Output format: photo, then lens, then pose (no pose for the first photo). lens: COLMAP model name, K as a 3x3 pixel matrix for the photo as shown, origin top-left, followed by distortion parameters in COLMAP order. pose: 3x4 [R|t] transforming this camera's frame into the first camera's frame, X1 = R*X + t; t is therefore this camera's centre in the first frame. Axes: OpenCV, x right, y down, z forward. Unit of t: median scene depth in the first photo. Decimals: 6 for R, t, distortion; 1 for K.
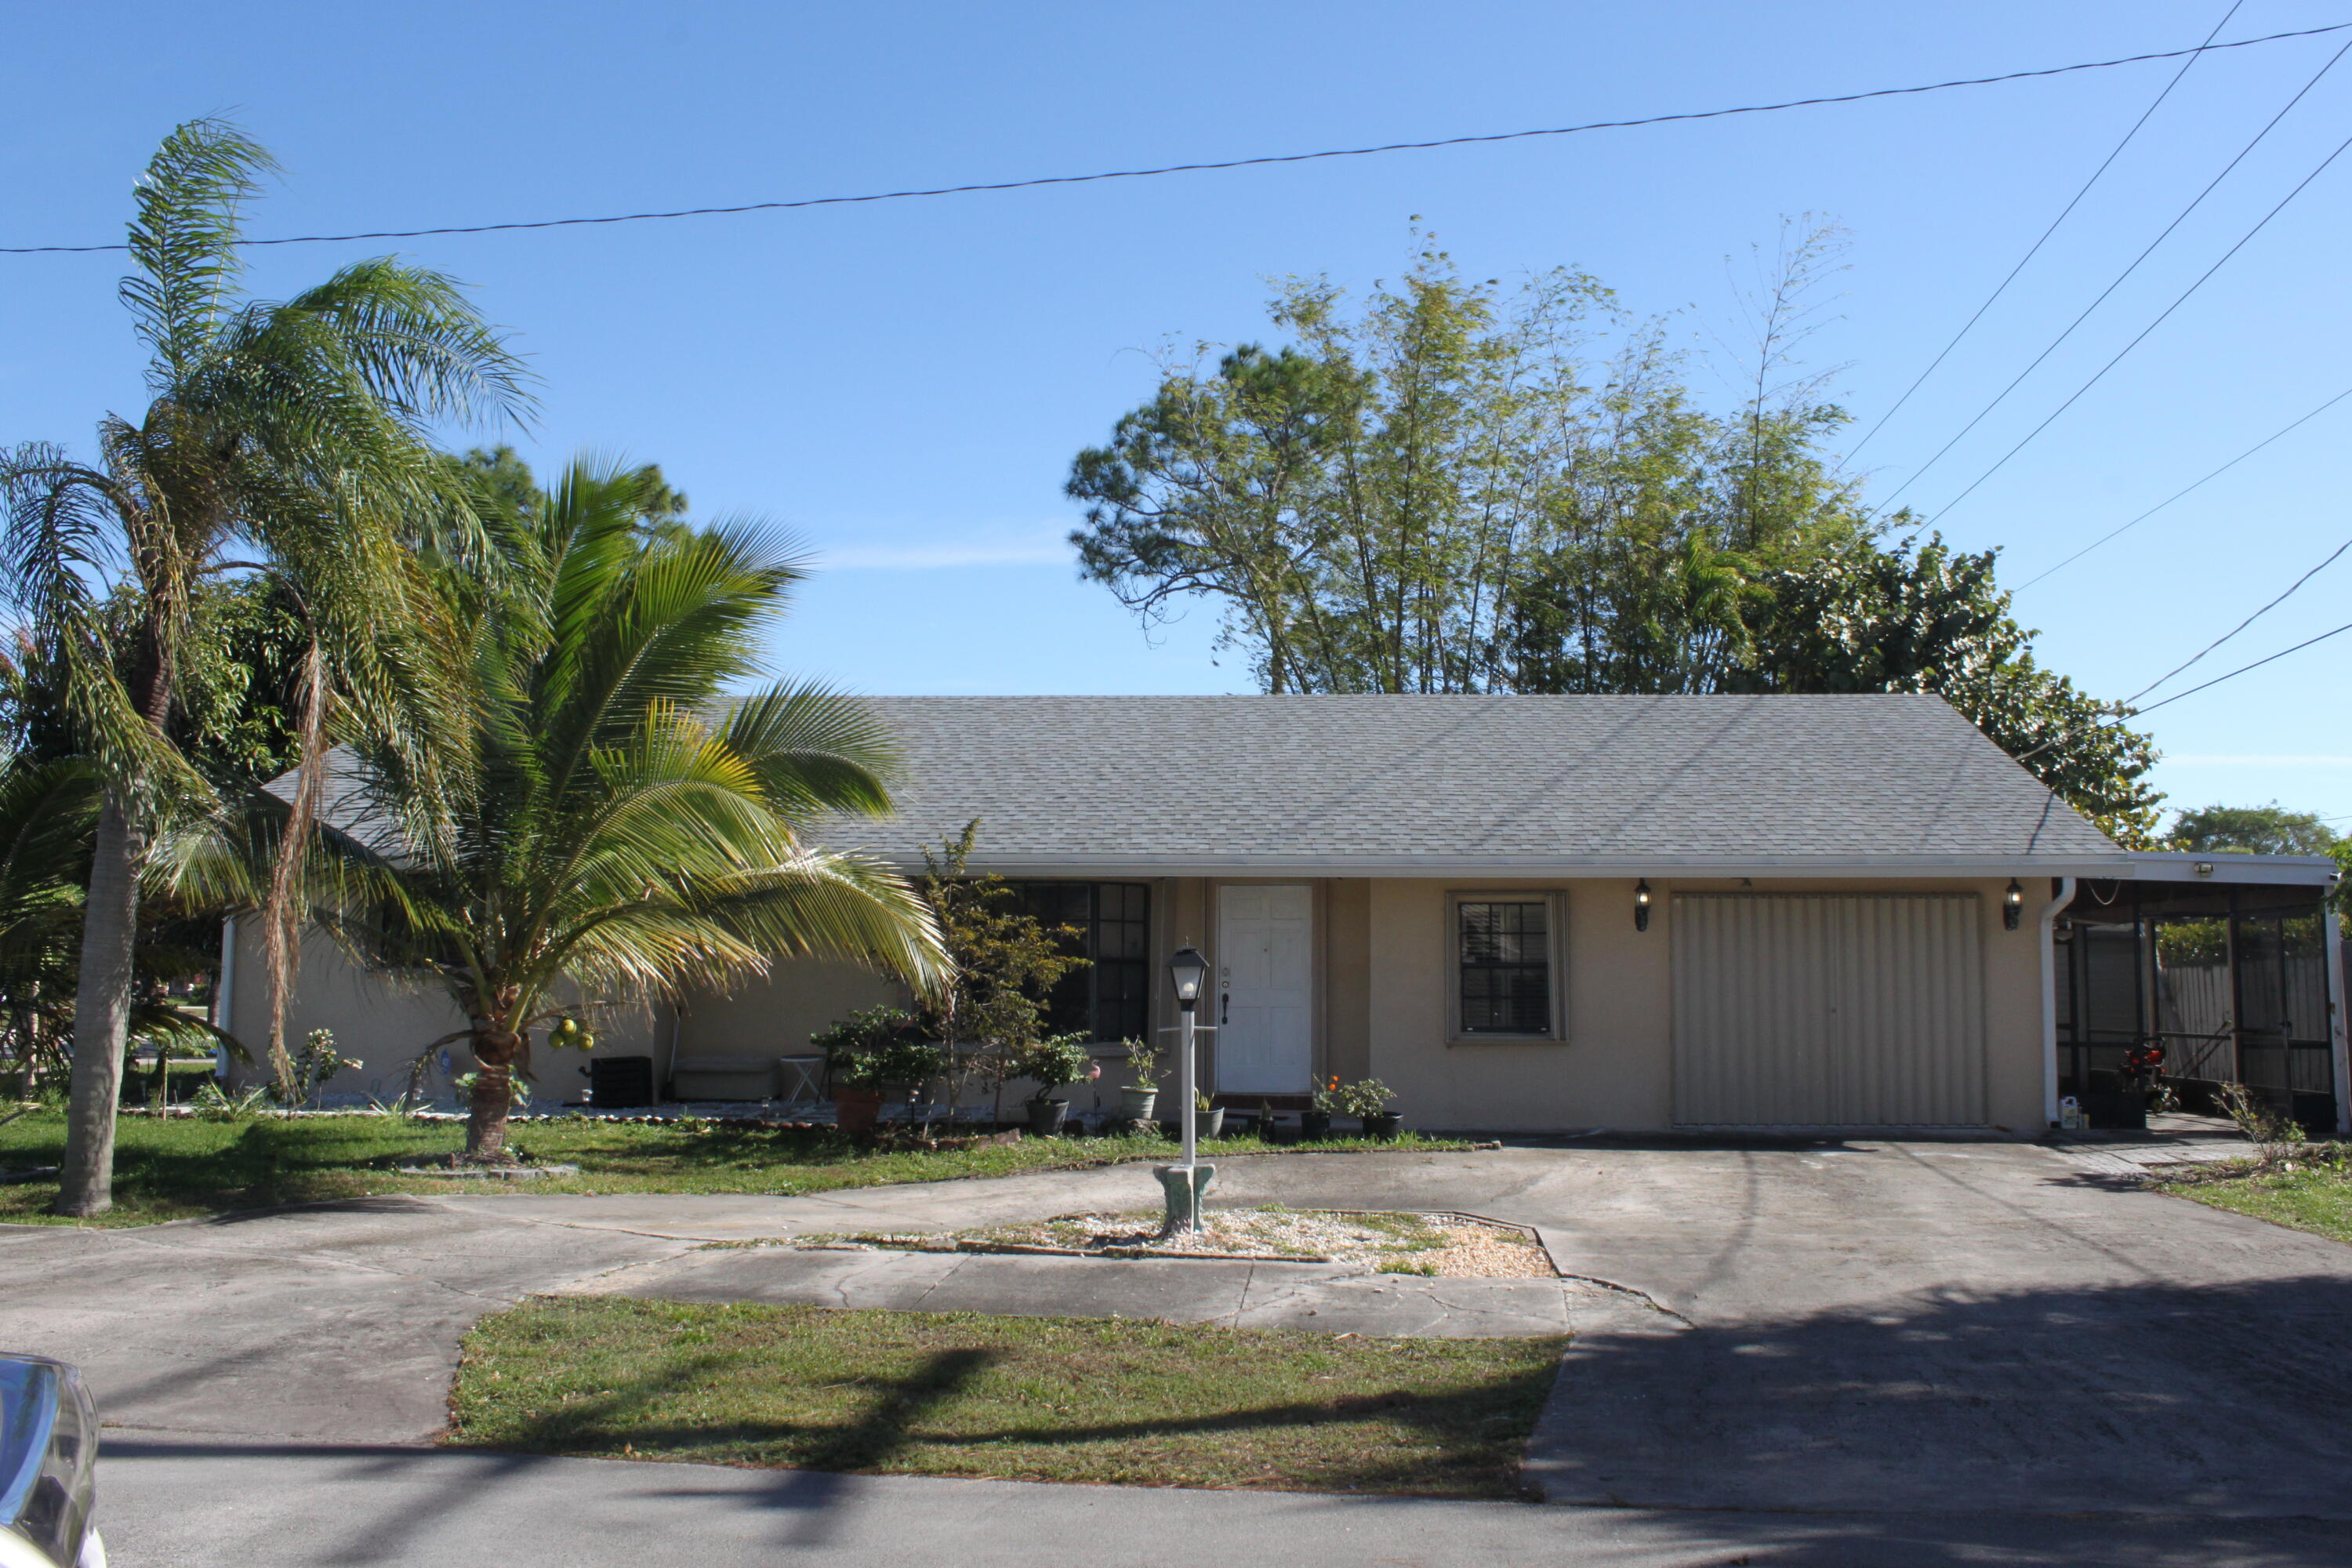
lens RADIAL K [[1916.8, 0, 1289.4], [0, 1916.8, 782.8], [0, 0, 1]] dist [-0.132609, 0.081881]
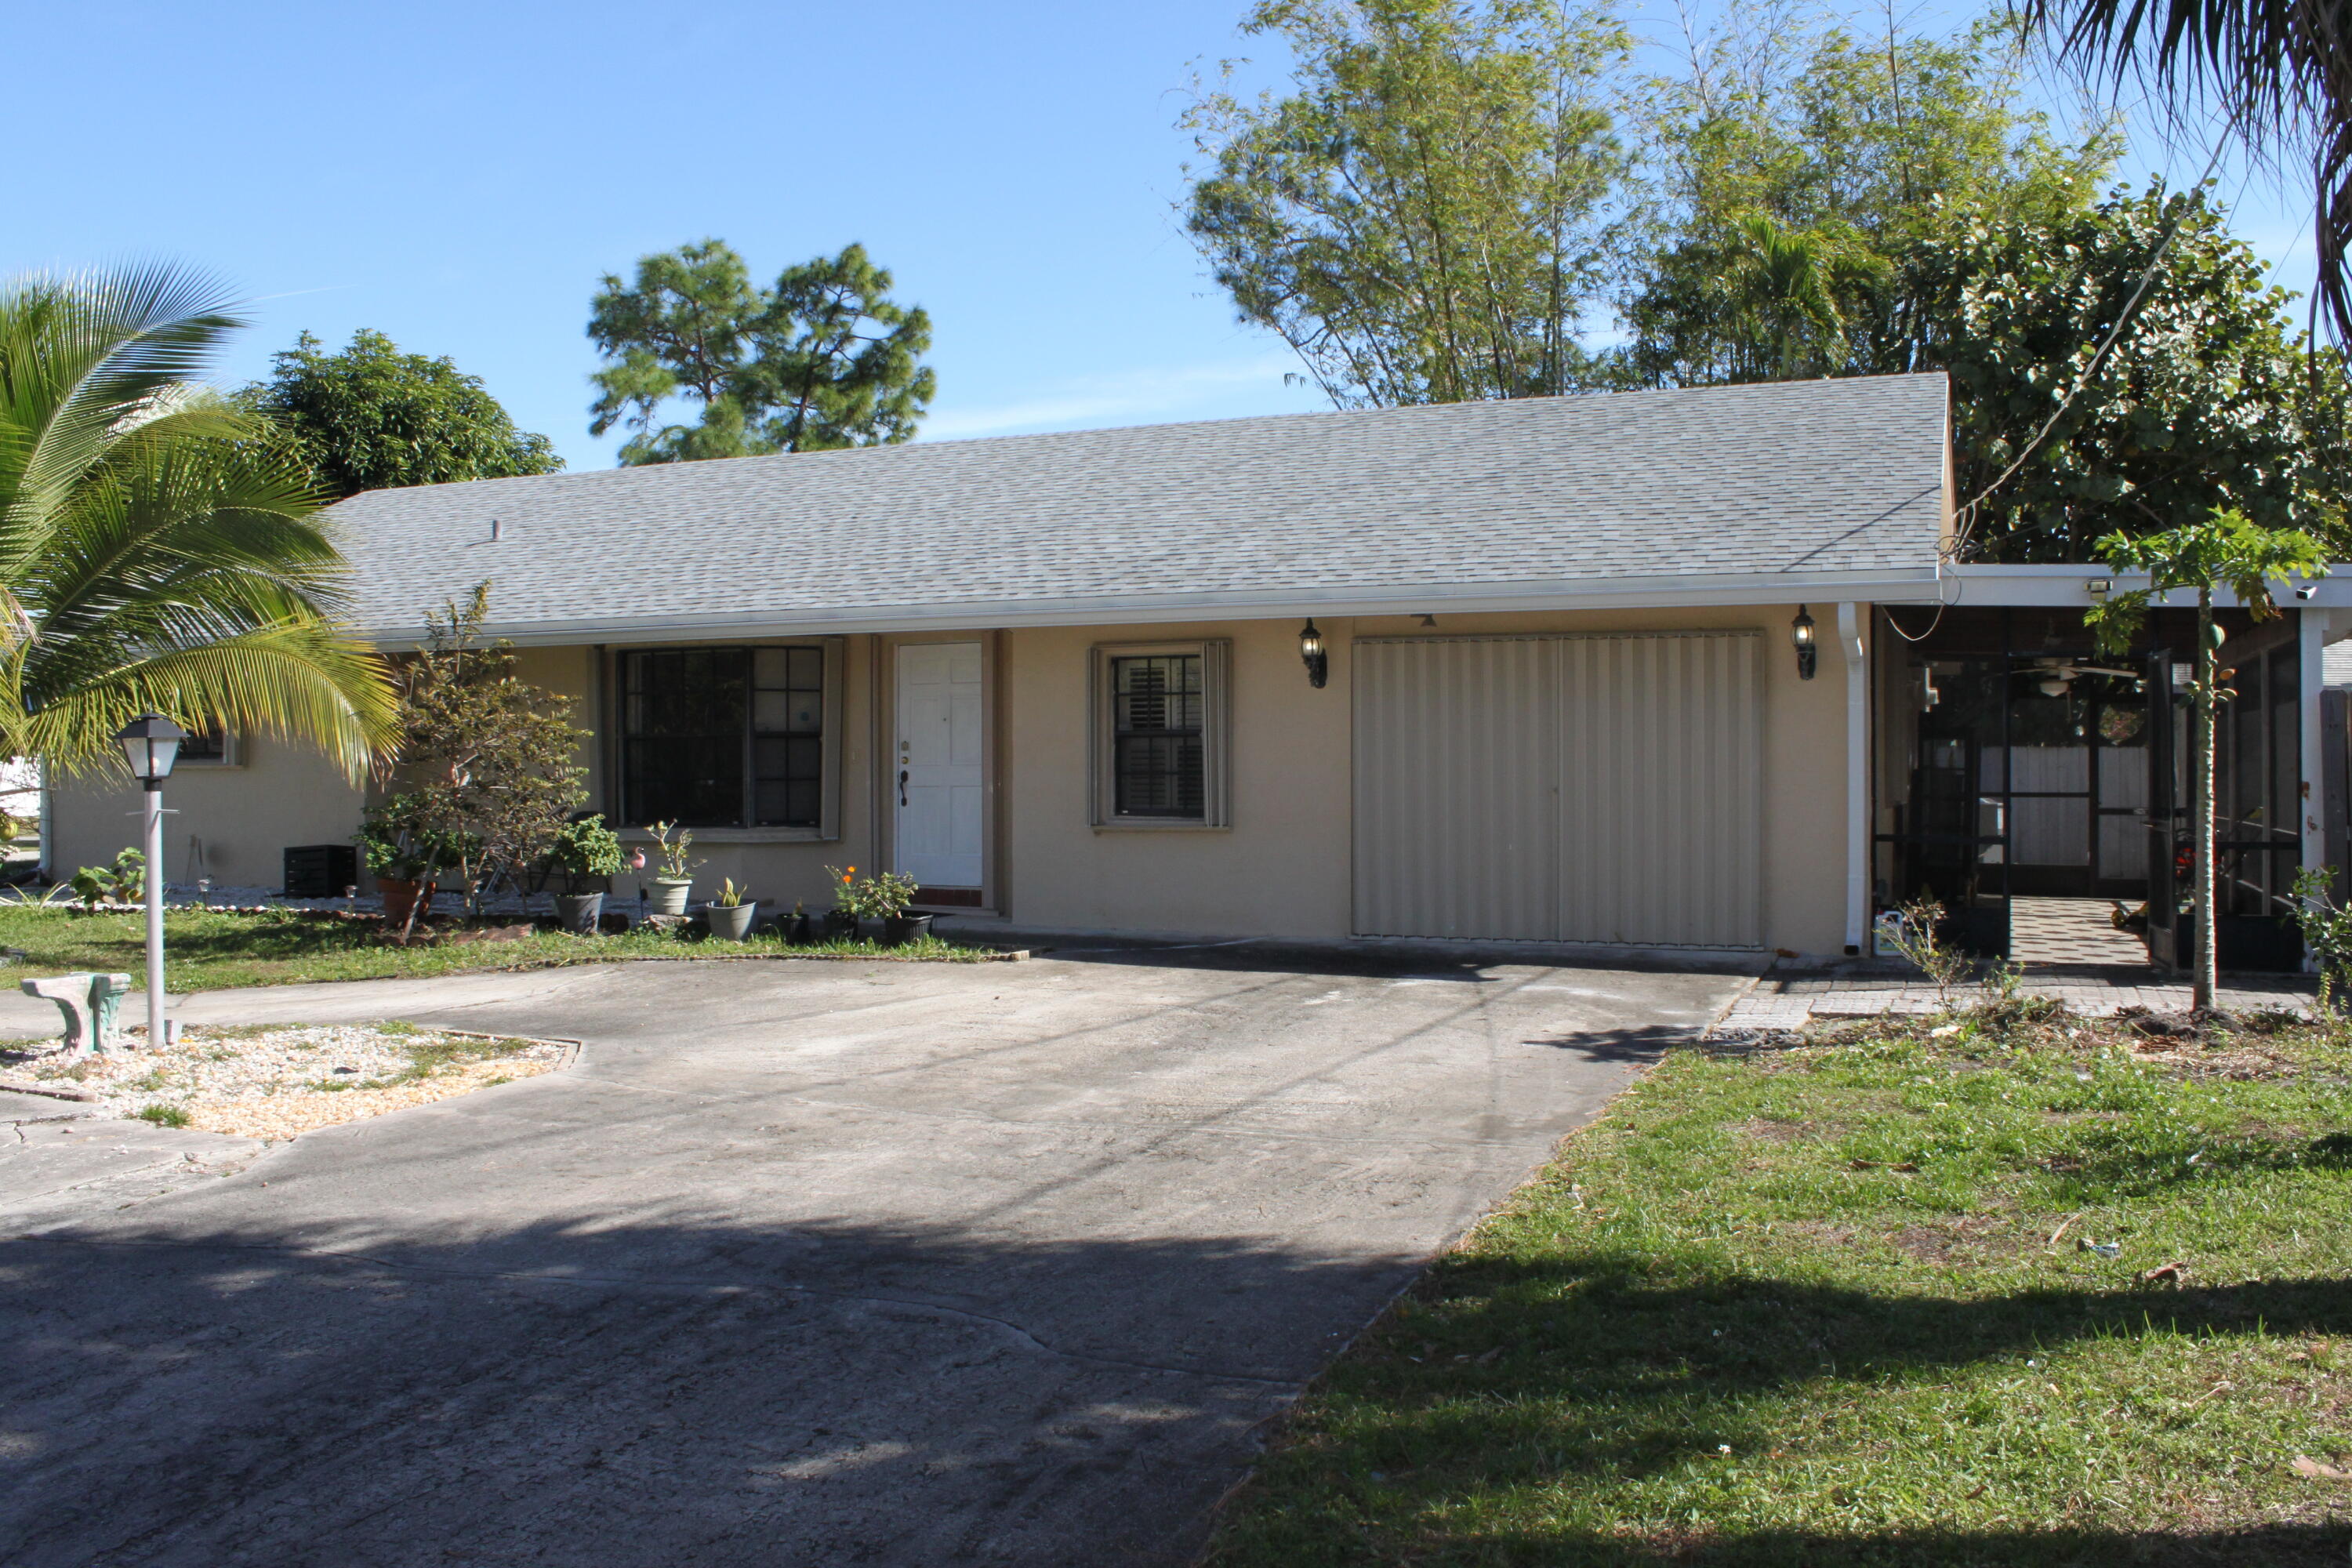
lens RADIAL K [[1916.8, 0, 1289.4], [0, 1916.8, 782.8], [0, 0, 1]] dist [-0.132609, 0.081881]
pose [[0.950594, -0.005188, -0.310393, 0.414873], [0.040655, 0.993330, 0.107905, 0.030930], [0.307763, -0.115193, 0.944464, 0.248922]]
